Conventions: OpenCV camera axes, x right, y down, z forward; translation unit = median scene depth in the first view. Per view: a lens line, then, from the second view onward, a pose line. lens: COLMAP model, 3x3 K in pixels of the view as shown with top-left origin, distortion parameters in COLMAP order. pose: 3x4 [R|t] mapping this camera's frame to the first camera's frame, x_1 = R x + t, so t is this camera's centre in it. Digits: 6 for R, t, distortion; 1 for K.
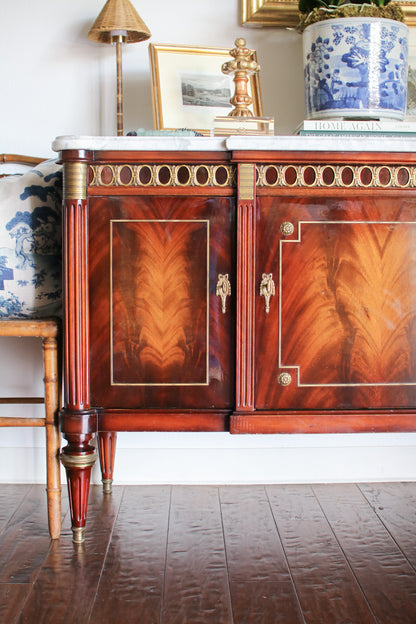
lens RADIAL K [[868.1, 0, 208.0], [0, 868.1, 312.0], [0, 0, 1]] dist [-0.184392, 0.281097]
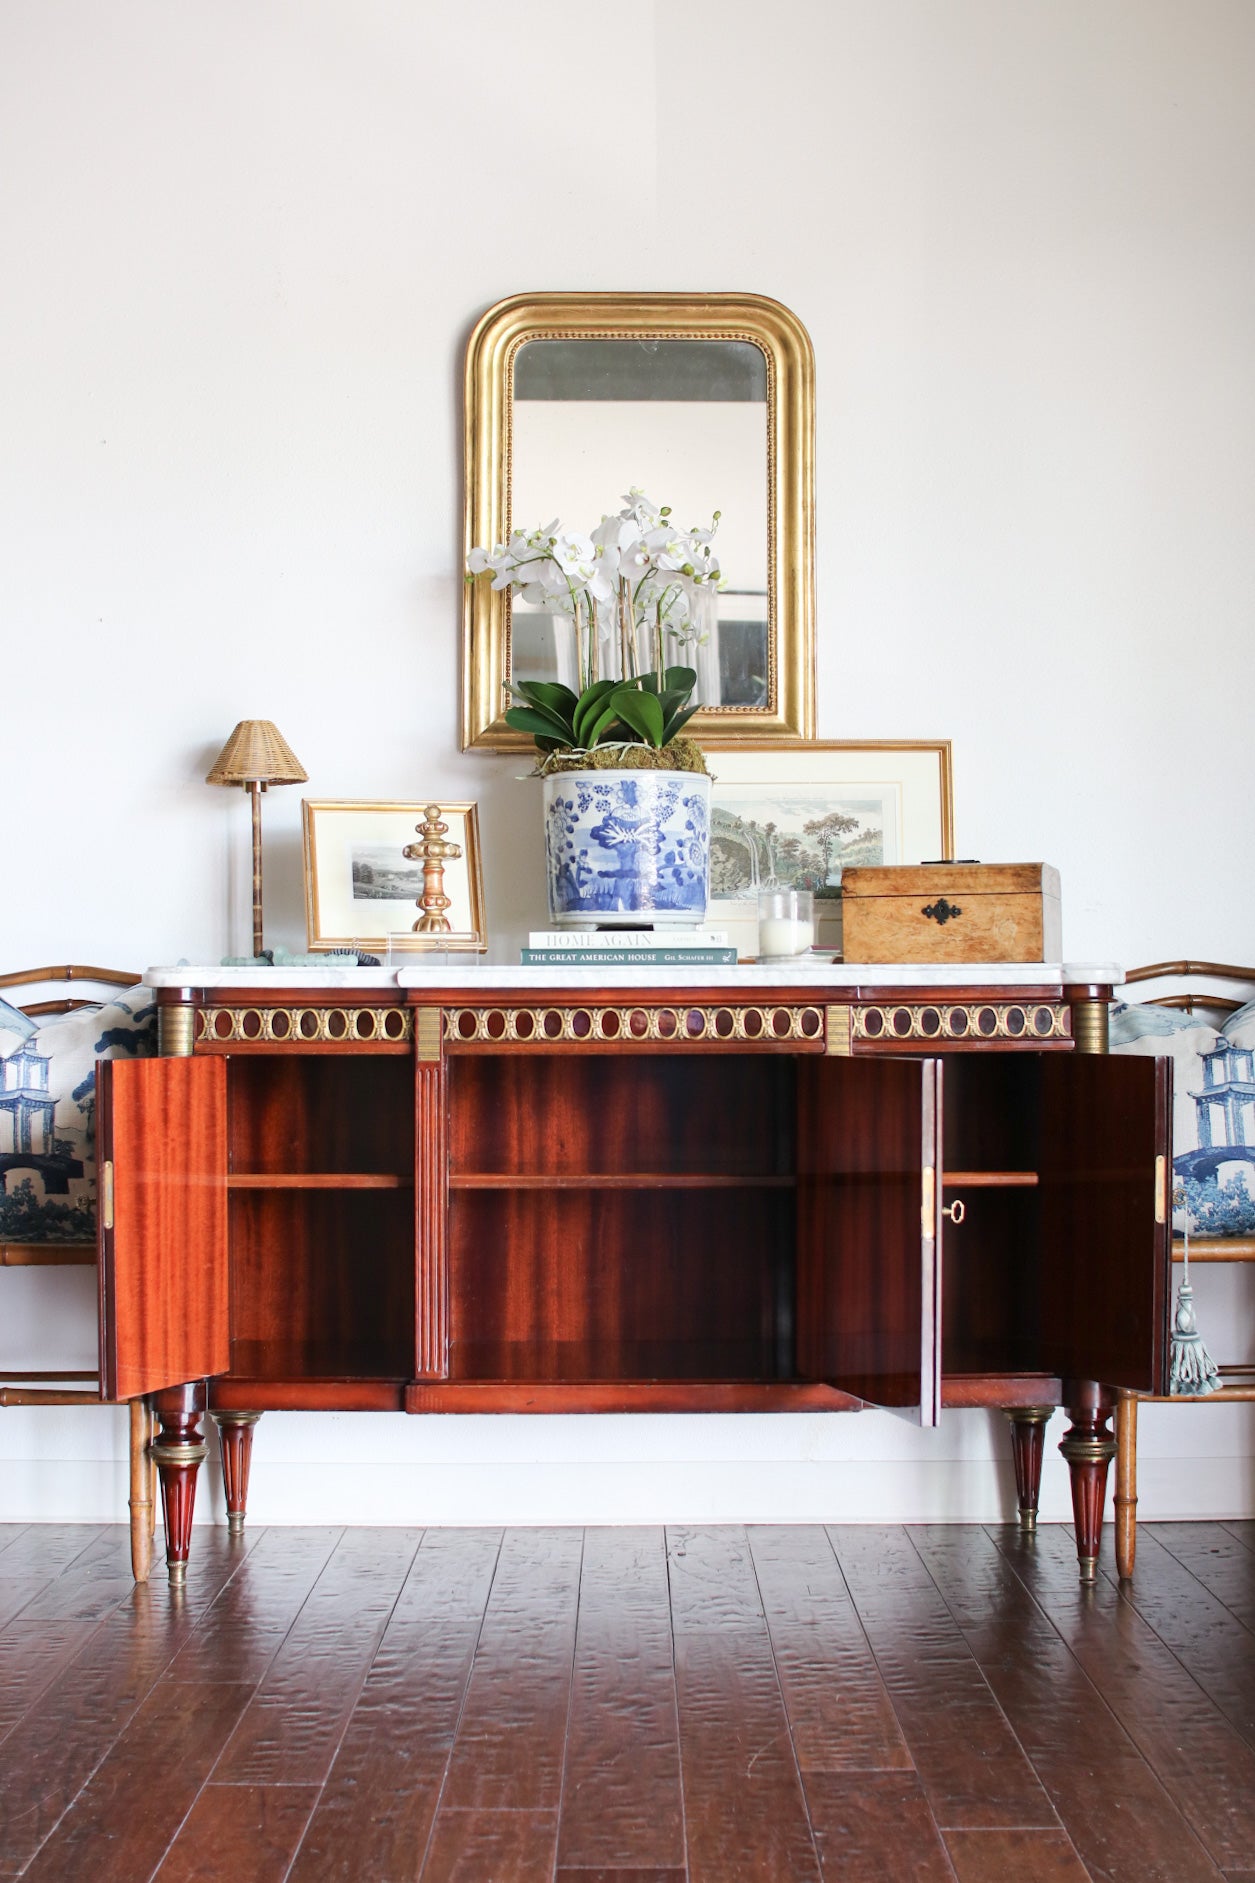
lens RADIAL K [[2675.2, 0, 627.5], [0, 2675.2, 941.5], [0, 0, 1]] dist [-0.184023, 0.251111]
pose [[0.999792, -0.005241, -0.019699, 0.227887], [0.003028, 0.993845, -0.110738, 0.007659], [0.020158, 0.110655, 0.993654, -1.014664]]
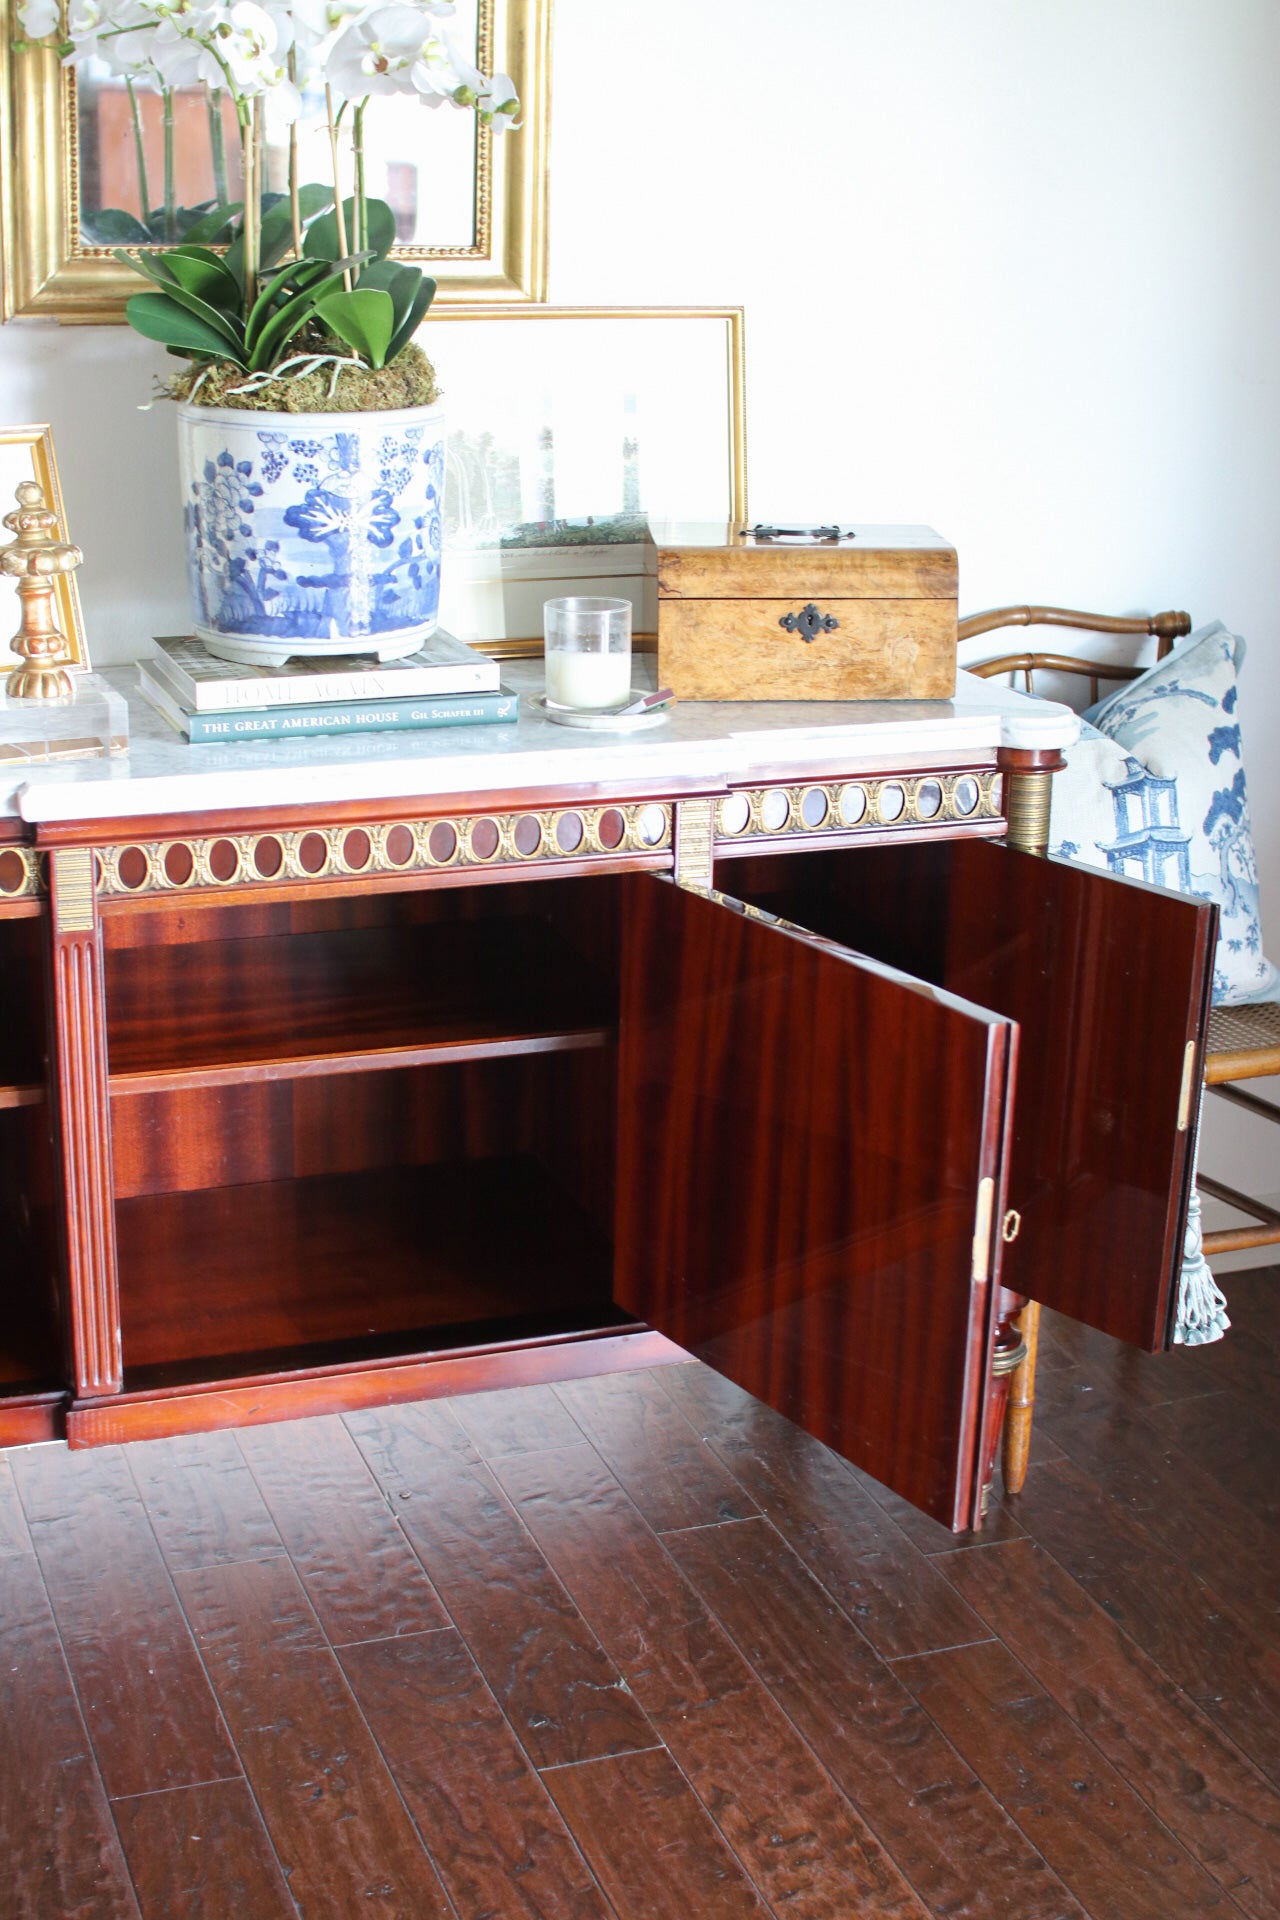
lens RADIAL K [[2671.0, 0, 640.0], [0, 2671.0, 960.0], [0, 0, 1]] dist [-0.184392, 0.281097]
pose [[0.946335, -0.083179, 0.312299, -0.092821], [0.009212, 0.972863, 0.231200, -0.387648], [-0.323055, -0.215916, 0.921421, -0.249127]]
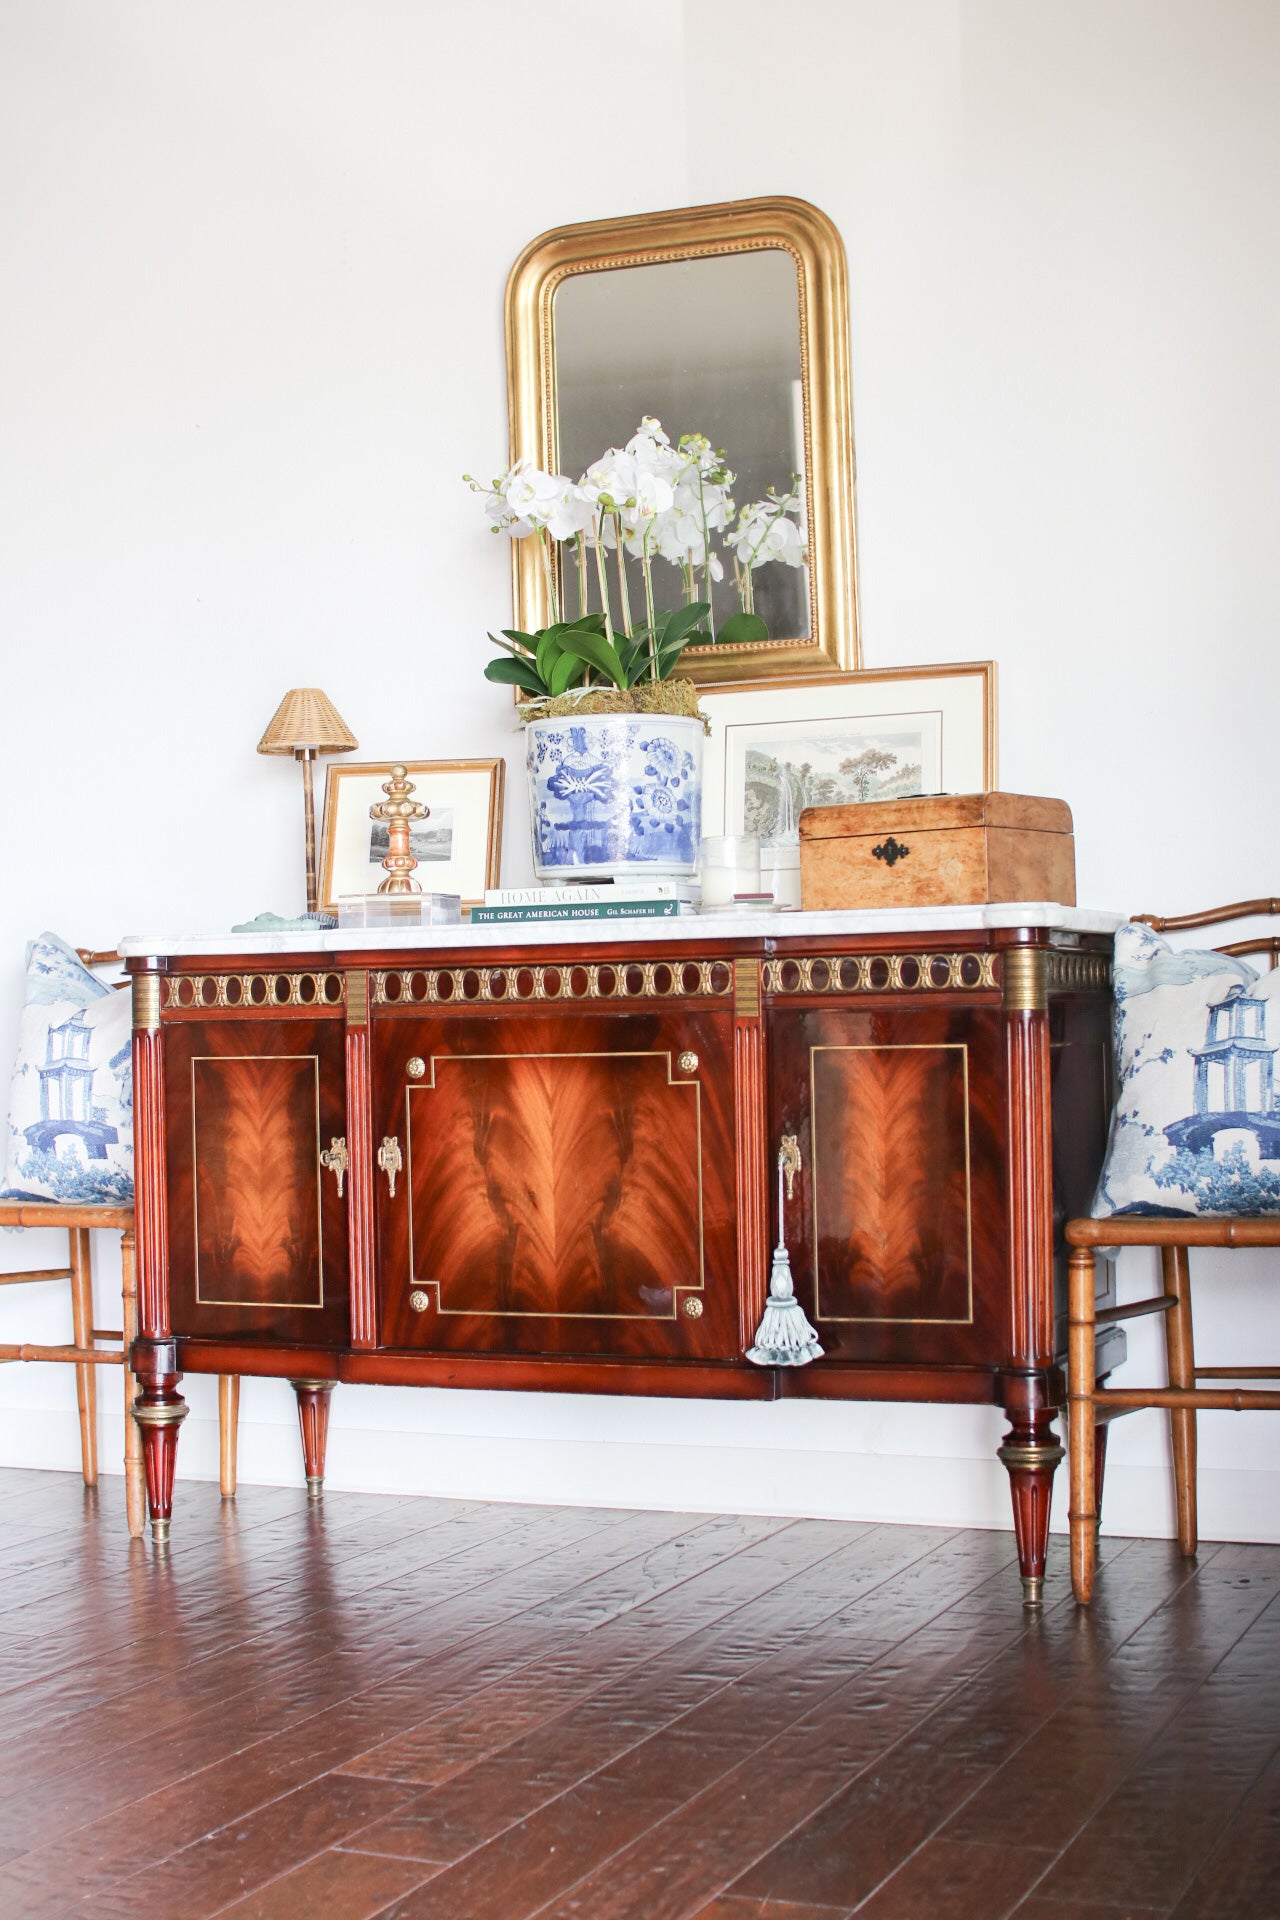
lens RADIAL K [[2671.0, 0, 640.0], [0, 2671.0, 960.0], [0, 0, 1]] dist [-0.184392, 0.281097]
pose [[0.908508, -0.028668, -0.416883, 1.034475], [-0.011013, 0.995655, -0.092468, 0.006005], [0.417723, 0.088599, 0.904244, -0.713716]]
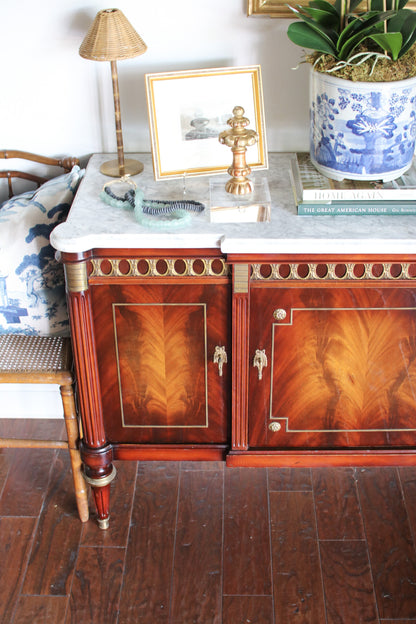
lens RADIAL K [[868.1, 0, 208.0], [0, 868.1, 312.0], [0, 0, 1]] dist [-0.184392, 0.281097]
pose [[0.998840, 0.009876, -0.047118, 0.051448], [0.012726, 0.889753, 0.456266, -0.556291], [0.046430, -0.456336, 0.888595, 0.058323]]
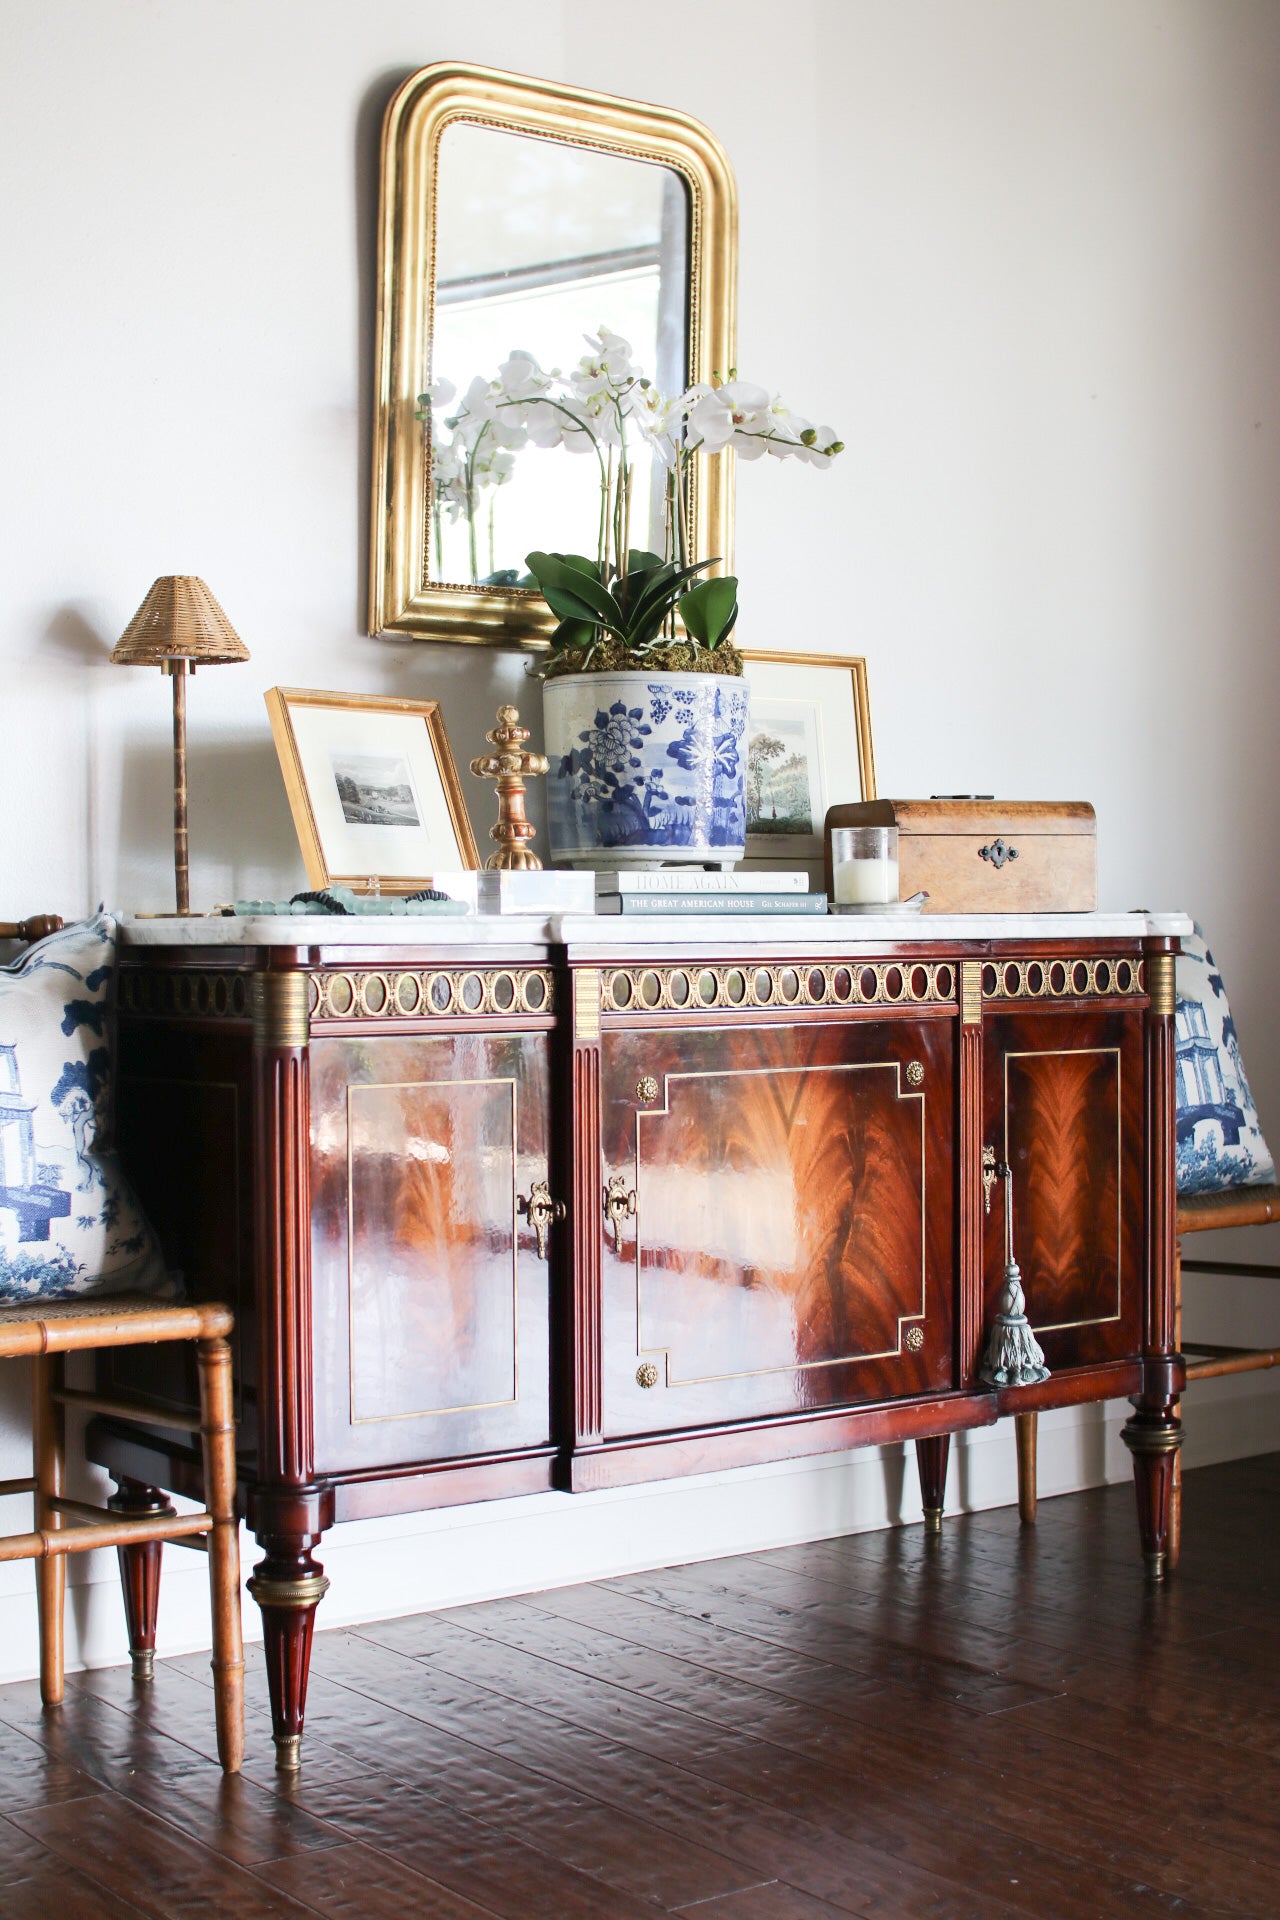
lens RADIAL K [[2671.0, 0, 640.0], [0, 2671.0, 960.0], [0, 0, 1]] dist [-0.184392, 0.281097]
pose [[0.817400, -0.013229, 0.575919, -0.811251], [0.053549, 0.997153, -0.053096, -0.085257], [-0.573577, 0.074240, 0.815781, -0.314877]]
